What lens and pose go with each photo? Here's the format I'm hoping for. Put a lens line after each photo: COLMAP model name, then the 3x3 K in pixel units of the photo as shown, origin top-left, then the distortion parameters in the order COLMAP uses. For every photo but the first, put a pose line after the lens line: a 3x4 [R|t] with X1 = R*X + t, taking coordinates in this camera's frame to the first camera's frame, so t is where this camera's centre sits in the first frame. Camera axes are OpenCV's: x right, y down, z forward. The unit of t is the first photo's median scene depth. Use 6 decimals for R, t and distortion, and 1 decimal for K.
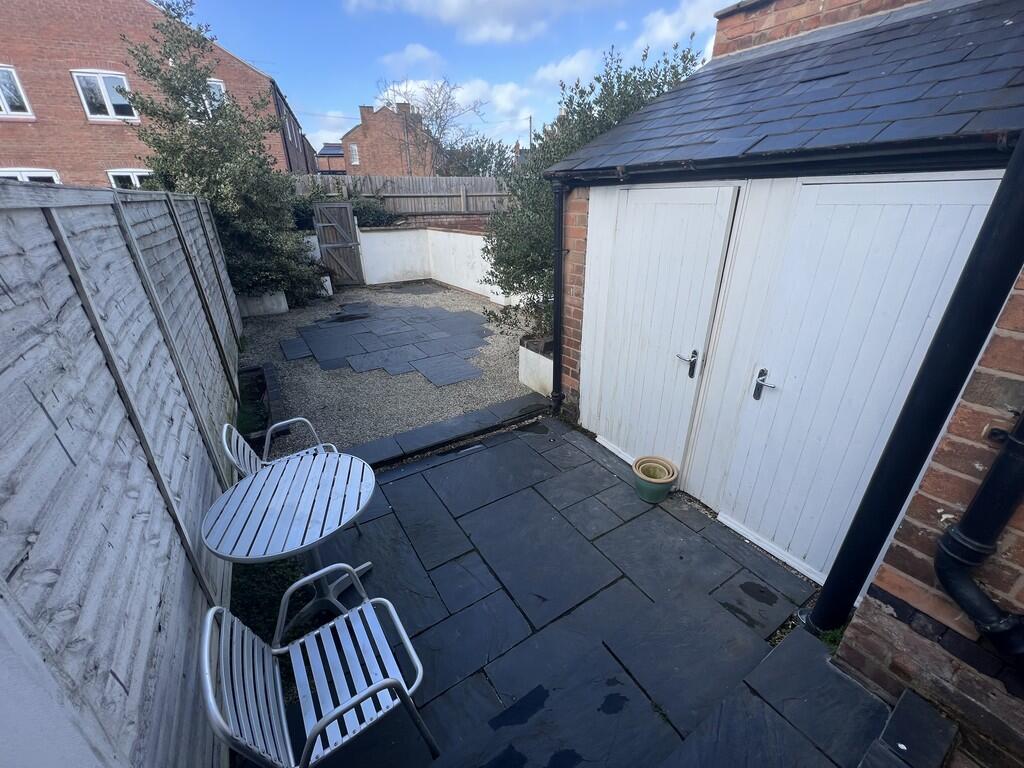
lens RADIAL K [[410.4, 0, 513.0], [0, 410.4, 385.3], [0, 0, 1]] dist [-0.000690, 0.000375]
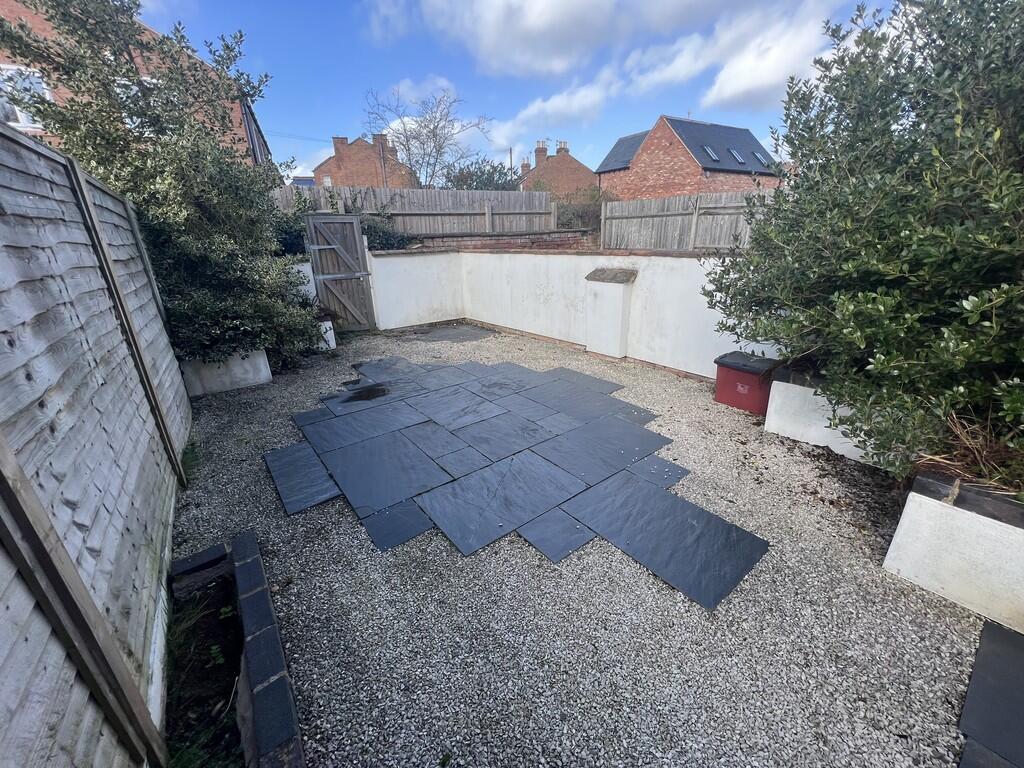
lens RADIAL K [[410.4, 0, 511.0], [0, 410.4, 384.7], [0, 0, 1]] dist [-0.000690, 0.000375]
pose [[0.997014, -0.044075, 0.063404, -0.202738], [0.048737, 0.996069, -0.073968, -0.098908], [-0.059895, 0.076837, 0.995243, 0.325132]]
